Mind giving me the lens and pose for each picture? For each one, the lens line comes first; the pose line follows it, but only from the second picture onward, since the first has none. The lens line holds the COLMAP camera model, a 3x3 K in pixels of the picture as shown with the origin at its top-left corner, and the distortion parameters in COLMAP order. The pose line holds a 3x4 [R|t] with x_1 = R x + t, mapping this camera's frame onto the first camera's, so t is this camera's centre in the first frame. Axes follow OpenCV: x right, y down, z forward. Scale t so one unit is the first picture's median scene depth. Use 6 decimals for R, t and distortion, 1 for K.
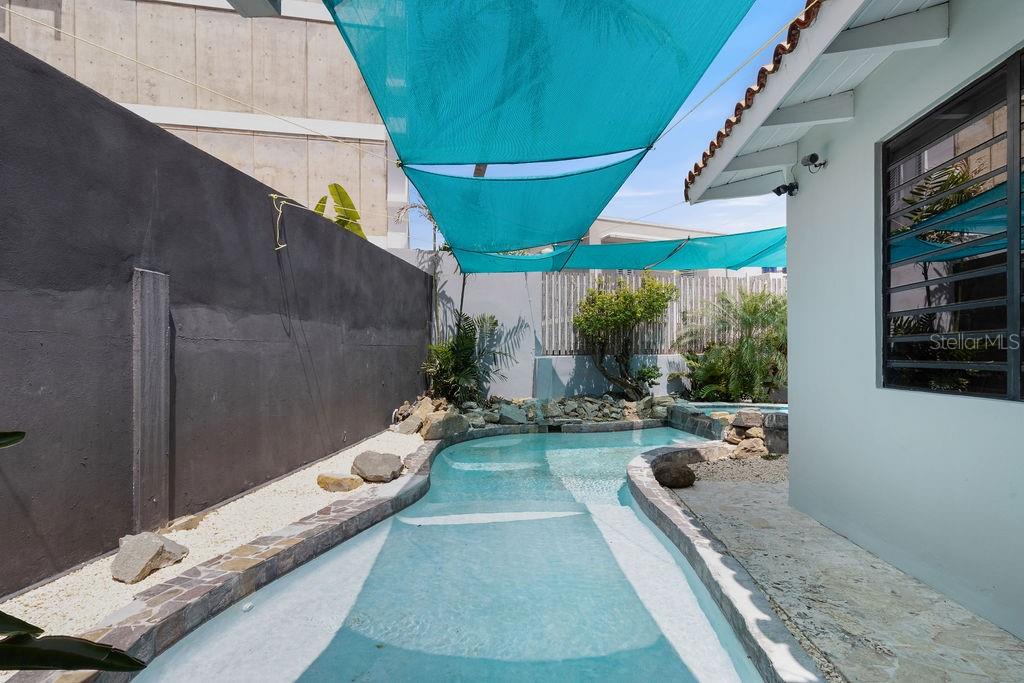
lens RADIAL K [[493.6, 0, 506.2], [0, 493.6, 354.0], [0, 0, 1]] dist [0.015631, -0.000314]
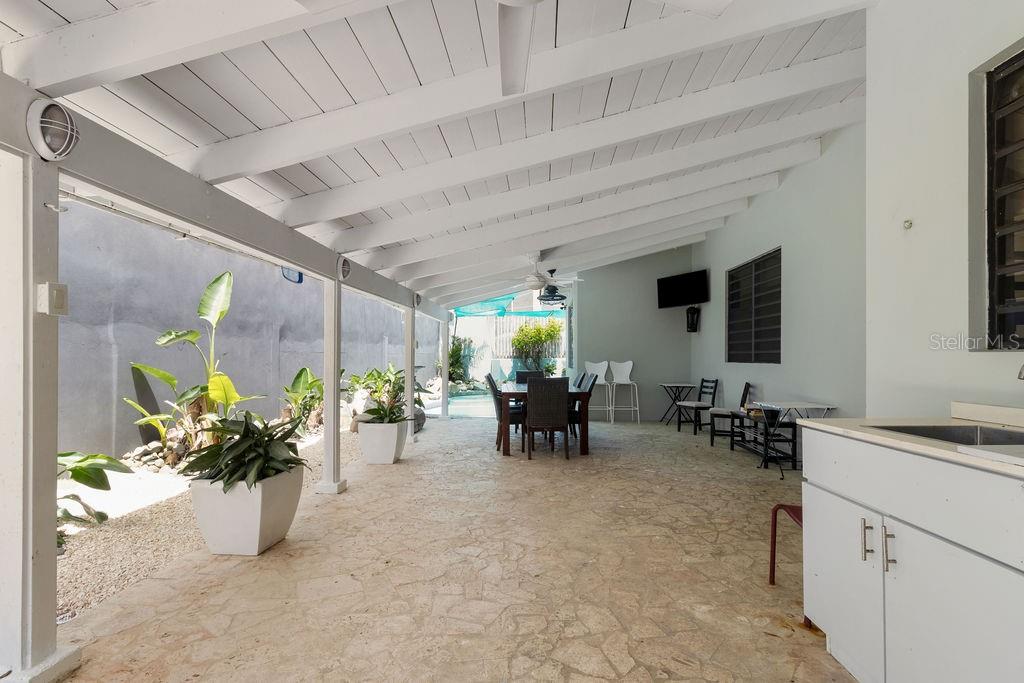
lens RADIAL K [[493.6, 0, 514.6], [0, 493.6, 348.3], [0, 0, 1]] dist [0.015631, -0.000314]
pose [[0.997831, 0.009007, 0.065211, 0.019685], [-0.007824, 0.999801, -0.018372, -0.002165], [-0.065364, 0.017822, 0.997702, -0.991040]]
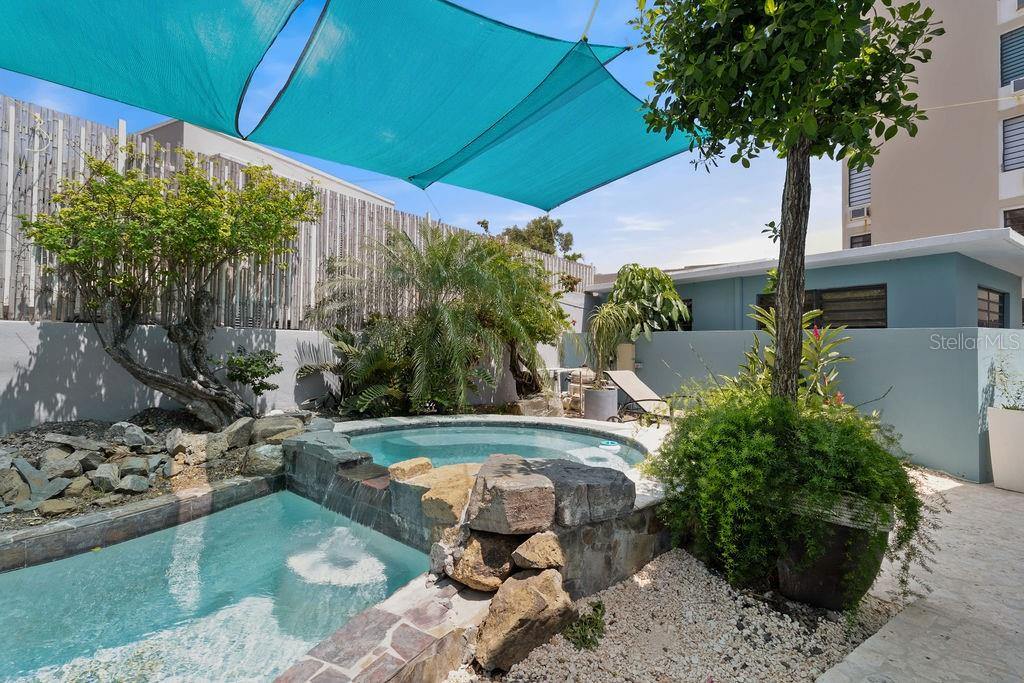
lens RADIAL K [[493.6, 0, 511.6], [0, 493.6, 339.5], [0, 0, 1]] dist [0.015631, -0.000314]
pose [[0.769101, 0.026390, 0.638582, 0.182838], [-0.017811, 0.999644, -0.019860, 0.019653], [-0.638879, 0.003900, 0.769298, 0.495581]]
